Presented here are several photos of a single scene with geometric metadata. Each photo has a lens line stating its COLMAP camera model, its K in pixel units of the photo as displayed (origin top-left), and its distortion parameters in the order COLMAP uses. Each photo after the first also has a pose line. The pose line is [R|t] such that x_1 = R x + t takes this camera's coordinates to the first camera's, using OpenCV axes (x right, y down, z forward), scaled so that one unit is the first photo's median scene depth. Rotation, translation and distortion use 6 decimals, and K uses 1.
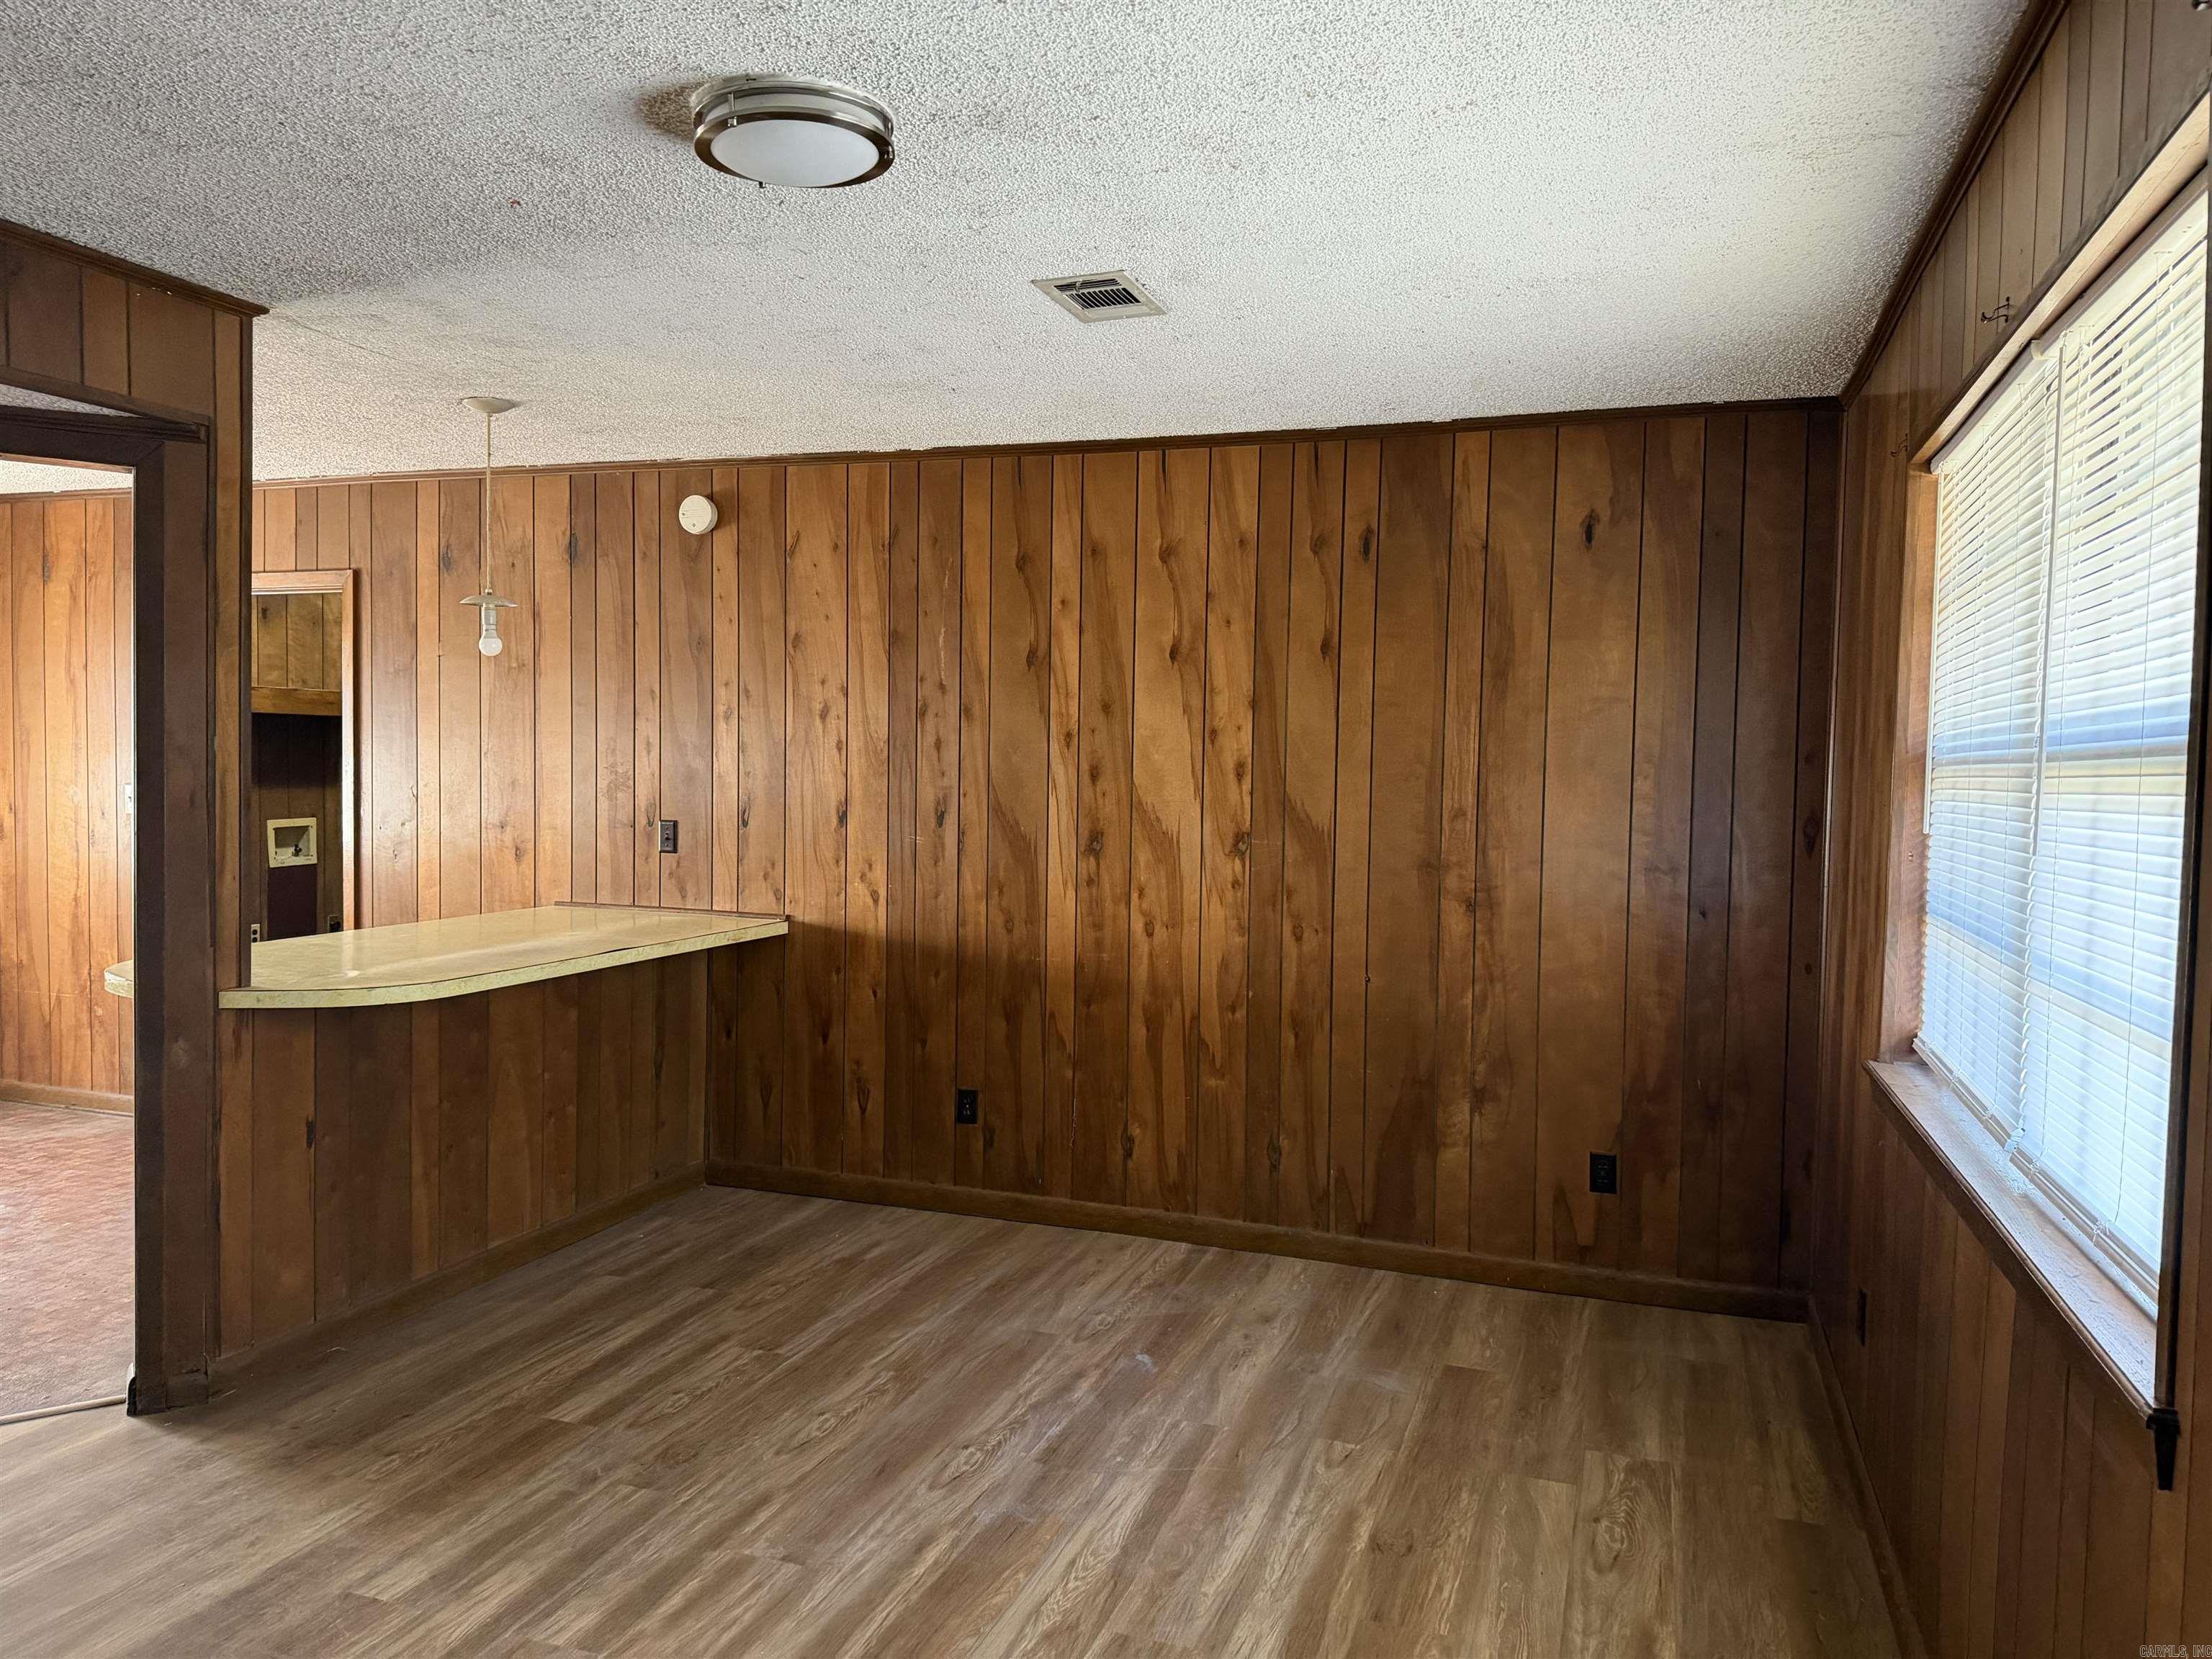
lens RADIAL K [[1568.6, 0, 1109.5], [0, 1568.6, 821.5], [0, 0, 1]] dist [0.078210, -0.088994]
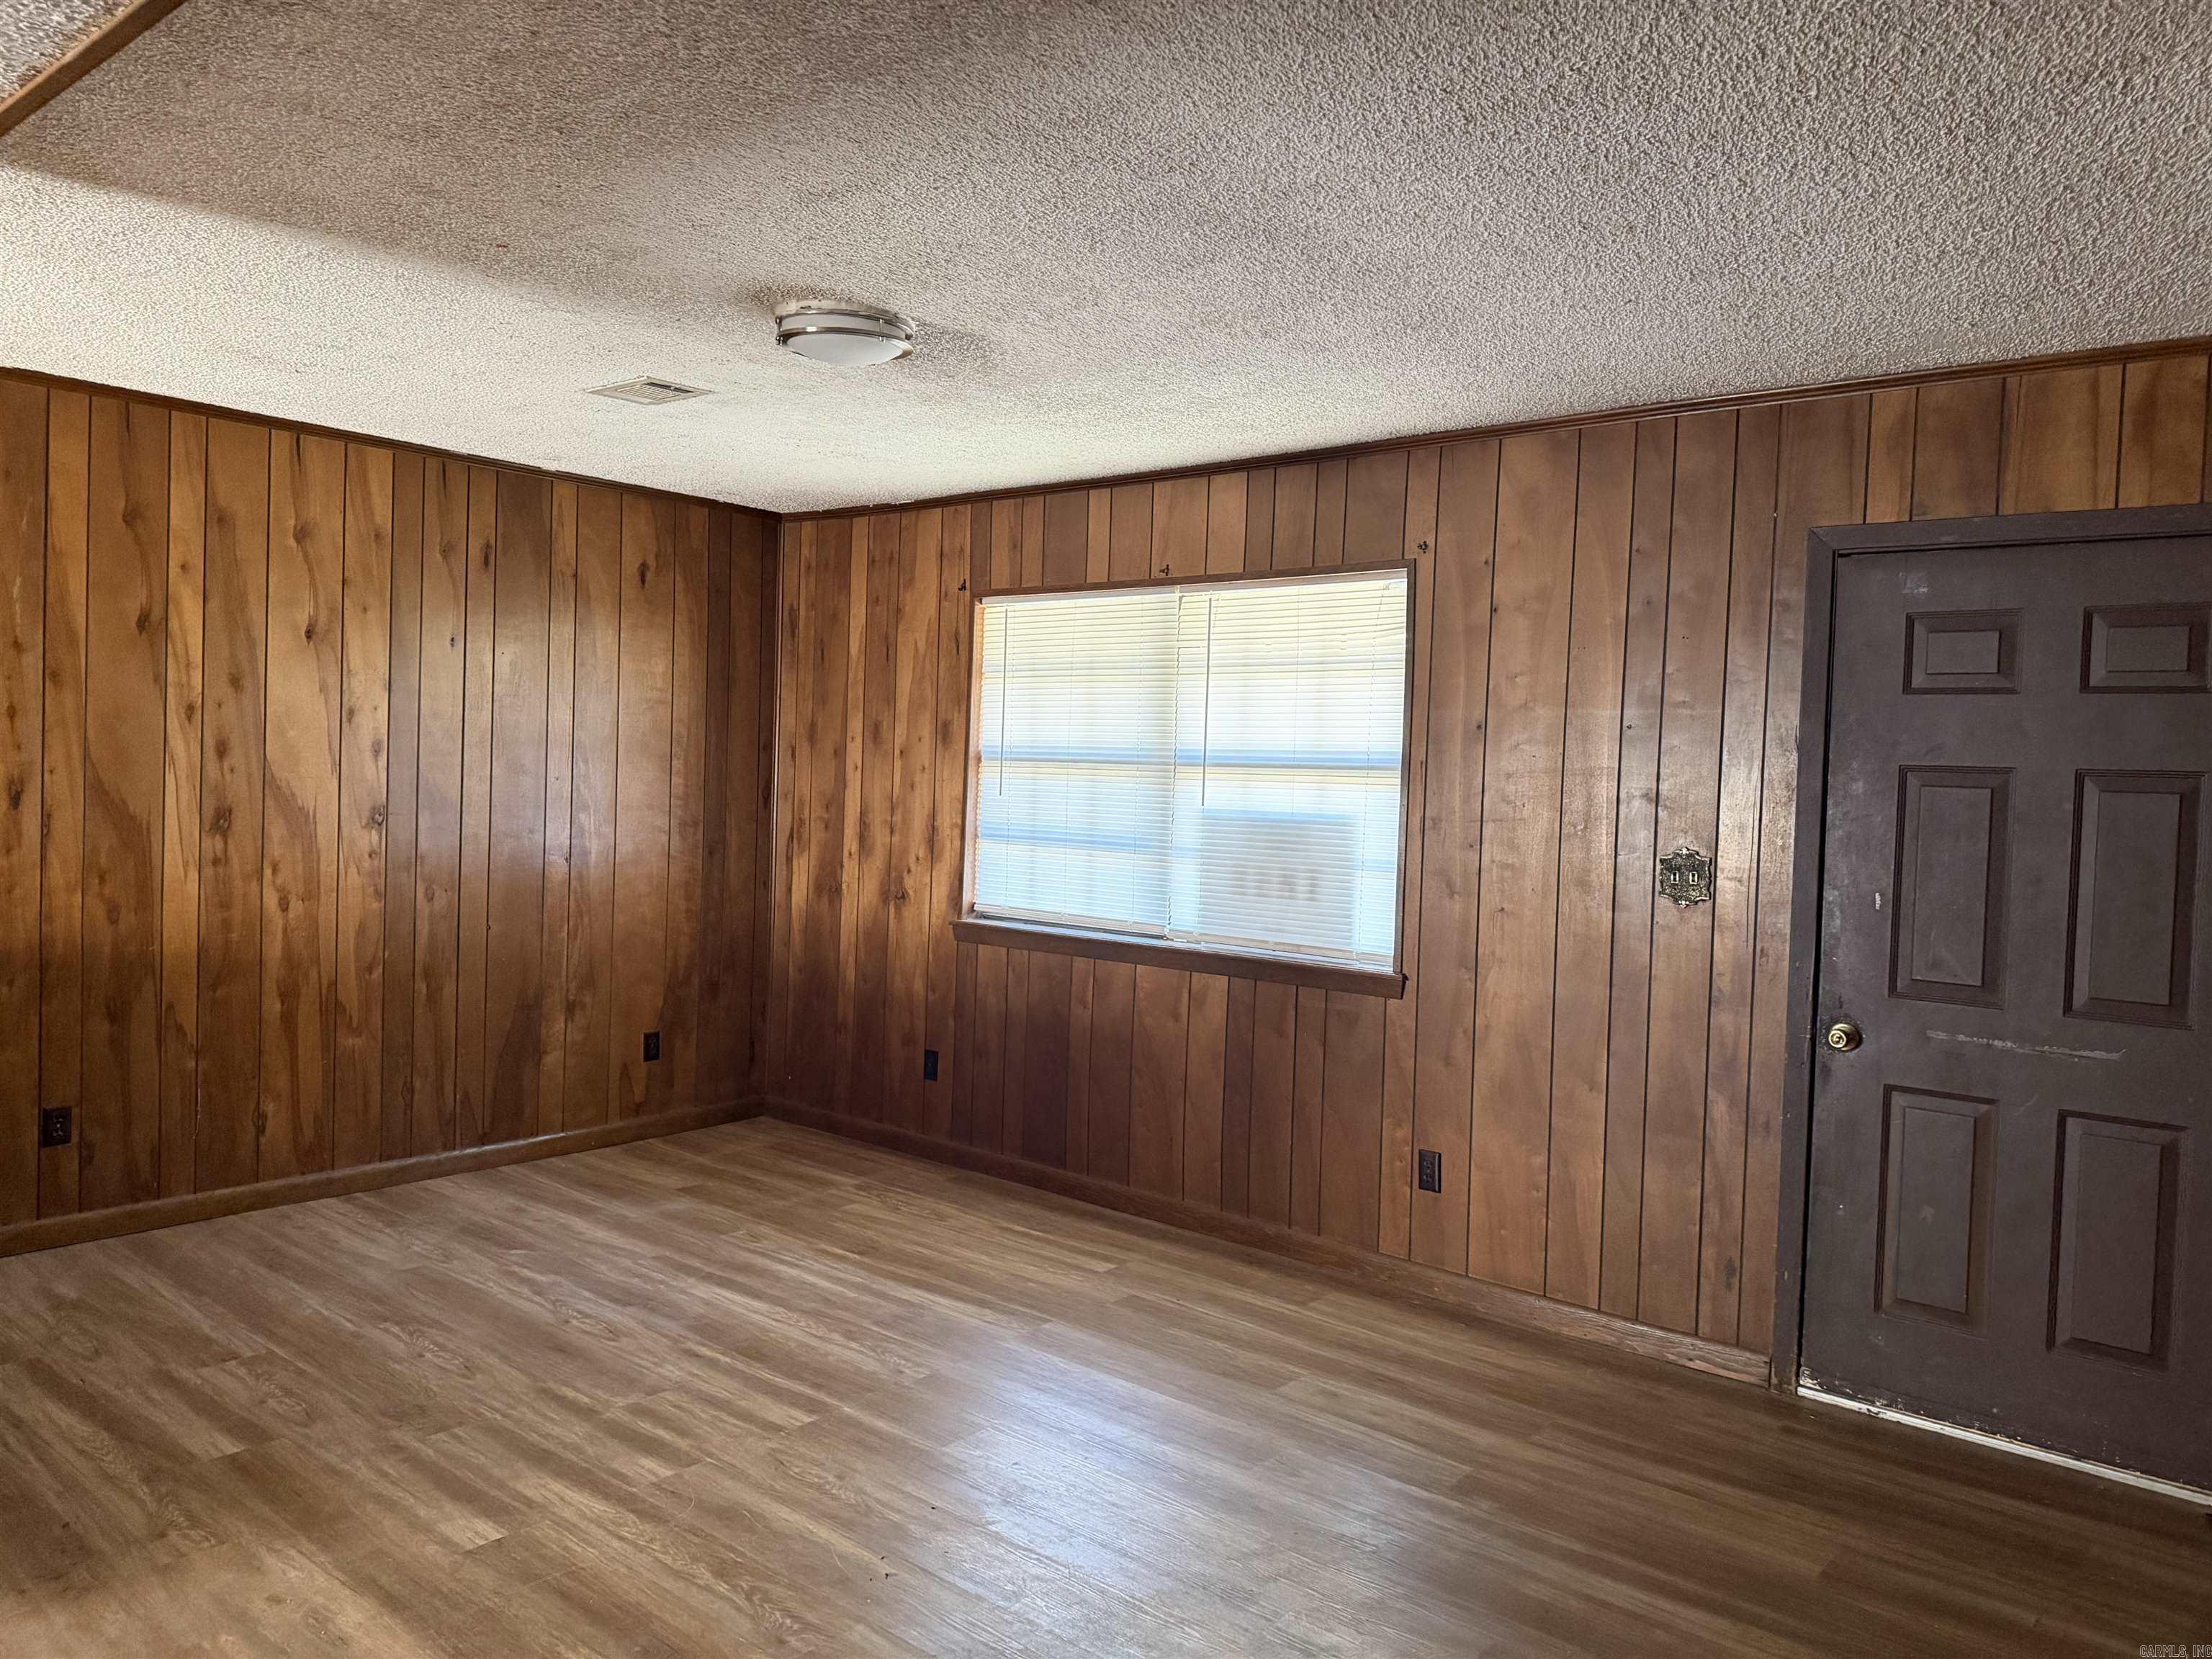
lens RADIAL K [[1568.6, 0, 1105.6], [0, 1568.6, 817.2], [0, 0, 1]] dist [0.078210, -0.088994]
pose [[0.347020, -0.033302, 0.937266, -0.840244], [0.011852, 0.999445, 0.031123, -0.014194], [-0.937783, 0.000309, 0.347222, 0.161580]]
